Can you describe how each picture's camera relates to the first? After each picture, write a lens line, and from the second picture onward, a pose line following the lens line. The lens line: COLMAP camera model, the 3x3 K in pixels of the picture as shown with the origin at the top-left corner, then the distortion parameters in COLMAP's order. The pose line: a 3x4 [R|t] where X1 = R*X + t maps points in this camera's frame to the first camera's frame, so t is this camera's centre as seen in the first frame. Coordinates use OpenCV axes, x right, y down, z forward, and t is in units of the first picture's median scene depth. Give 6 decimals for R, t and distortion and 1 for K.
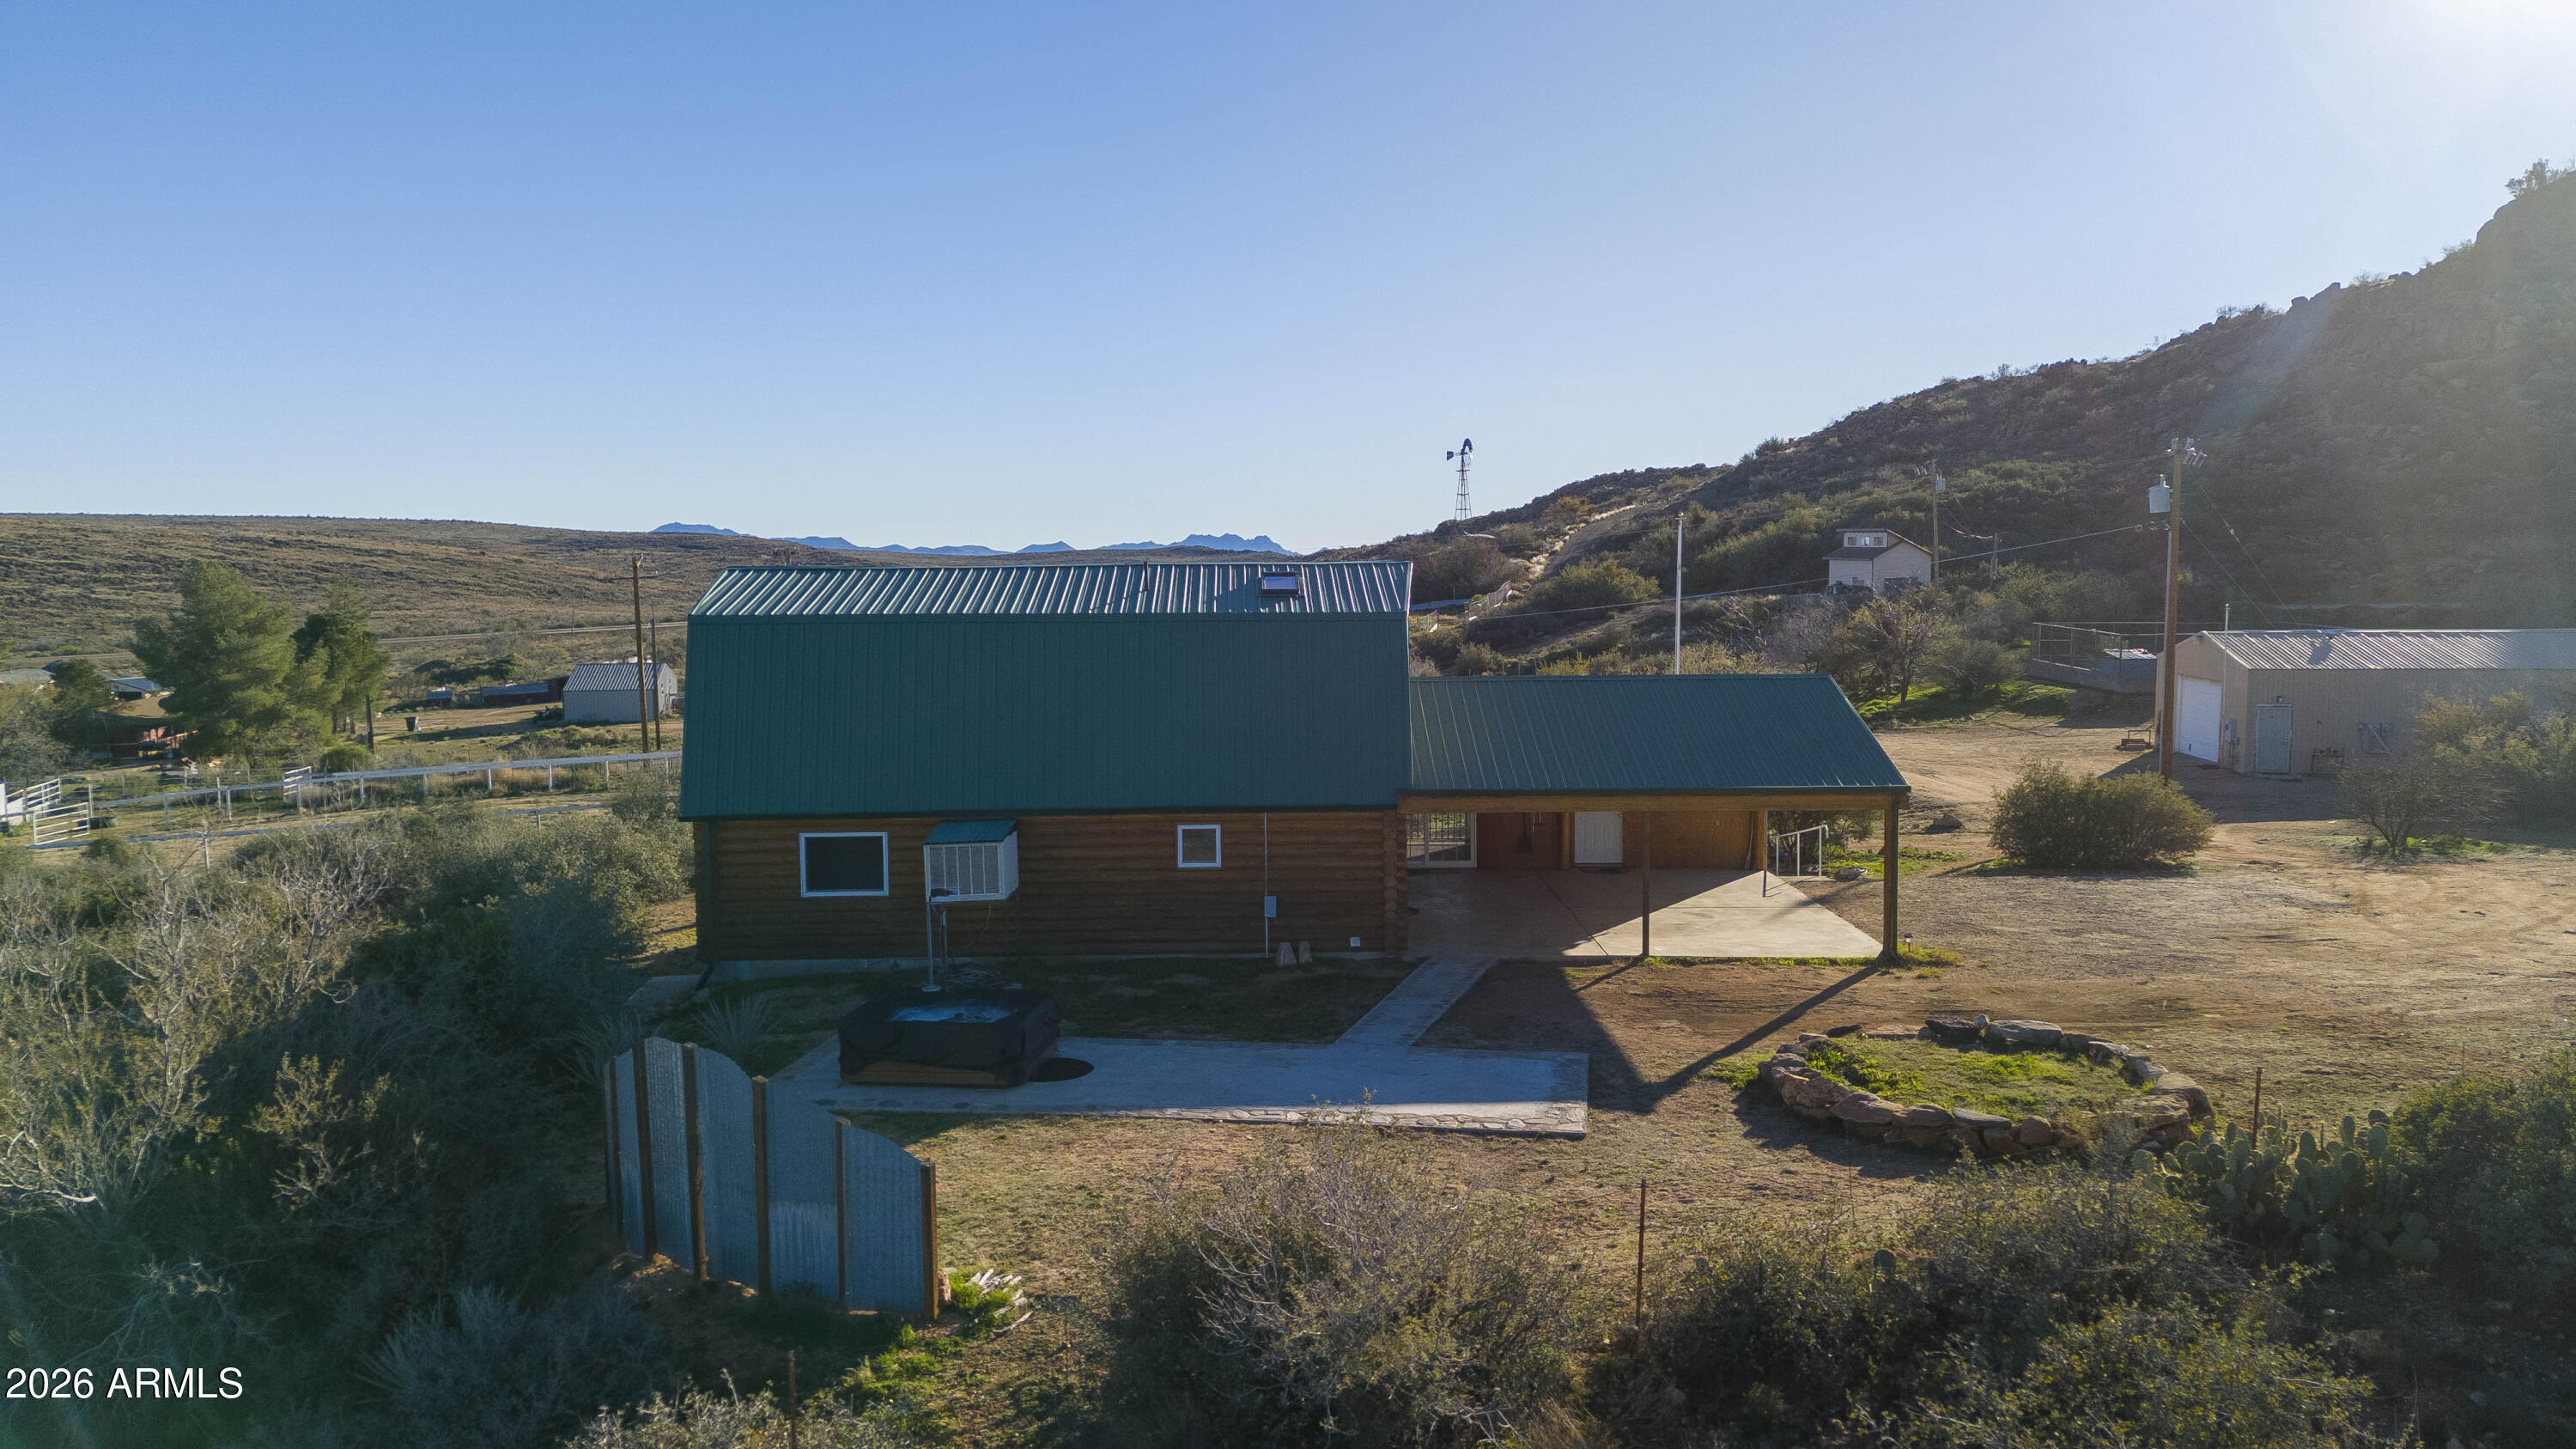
lens RADIAL K [[1892.2, 0, 1288.0], [0, 1892.2, 724.5], [0, 0, 1]] dist [0.079824, -0.083557]
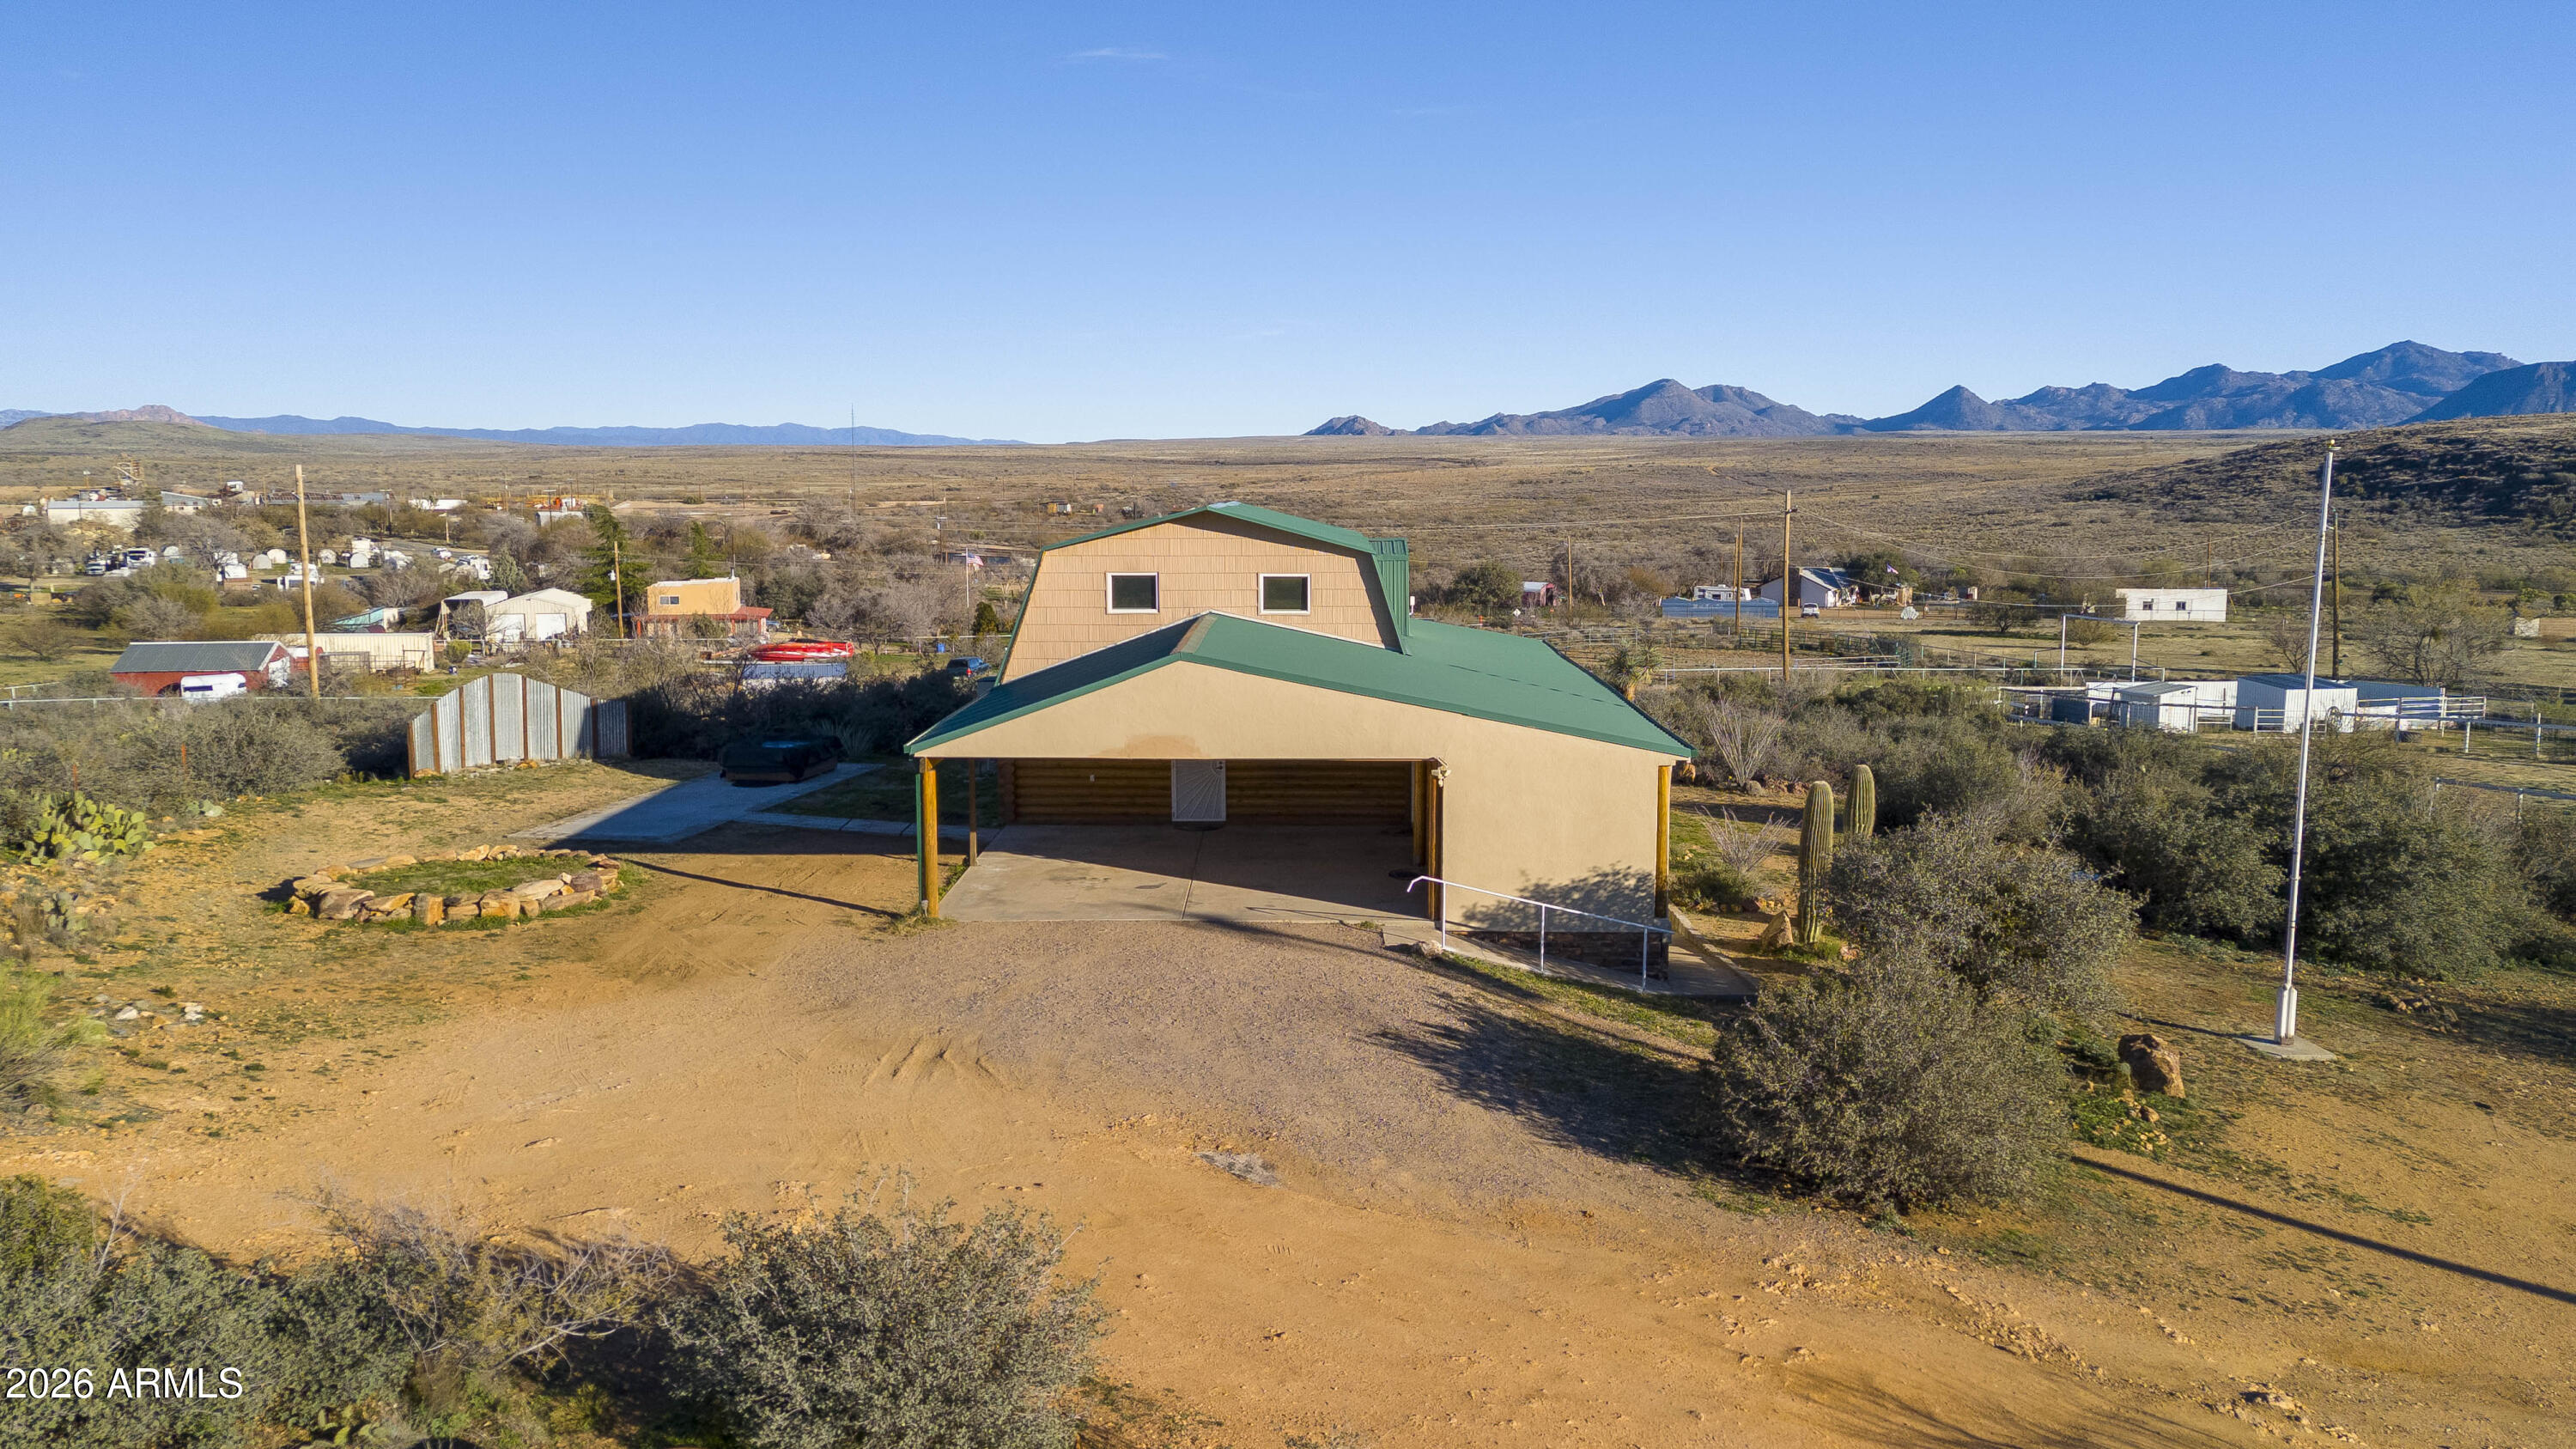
lens RADIAL K [[1885.5, 0, 1288.0], [0, 1885.5, 724.5], [0, 0, 1]] dist [0.079478, -0.073643]
pose [[-0.032190, 0.136663, -0.990095, 1.218972], [-0.092018, 0.985995, 0.139088, -0.125282], [0.995237, 0.095584, -0.019164, 1.198828]]
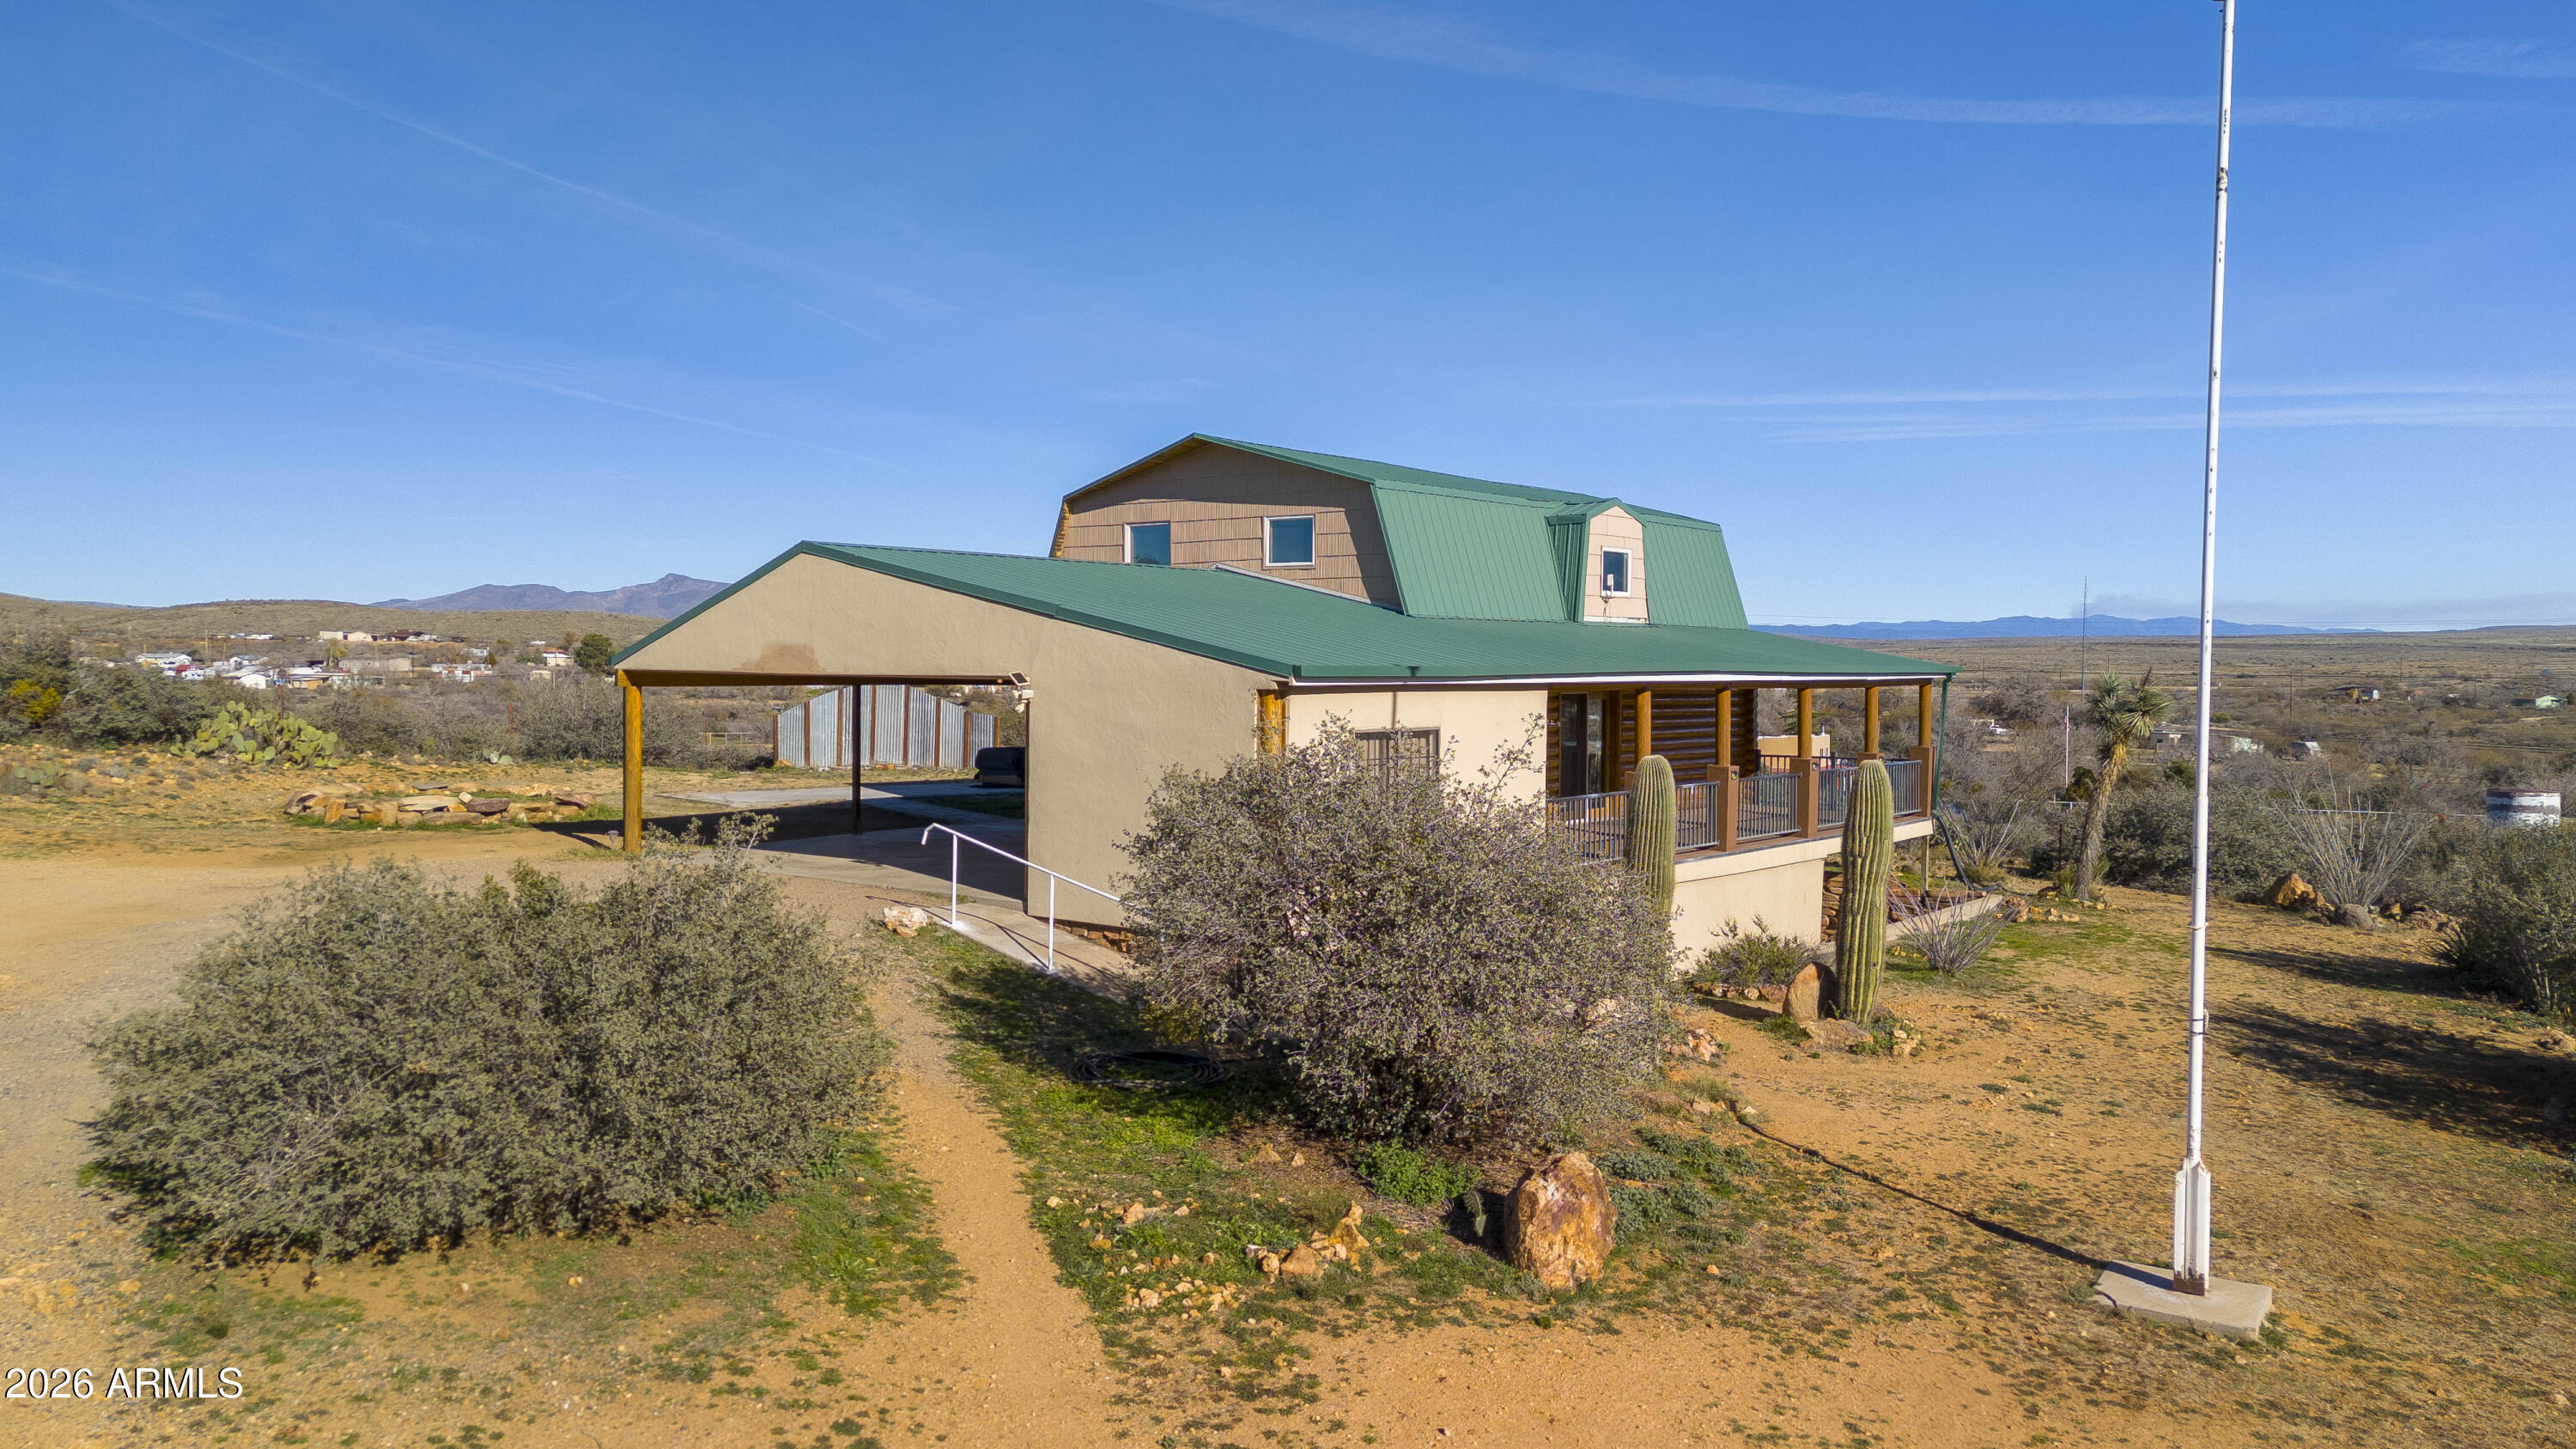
lens RADIAL K [[1892.2, 0, 1288.0], [0, 1892.2, 724.5], [0, 0, 1]] dist [0.079824, -0.083557]
pose [[-0.632061, 0.027448, -0.774432, 0.769075], [-0.074123, 0.992649, 0.095679, -0.040963], [0.771366, 0.117878, -0.625380, 1.763560]]
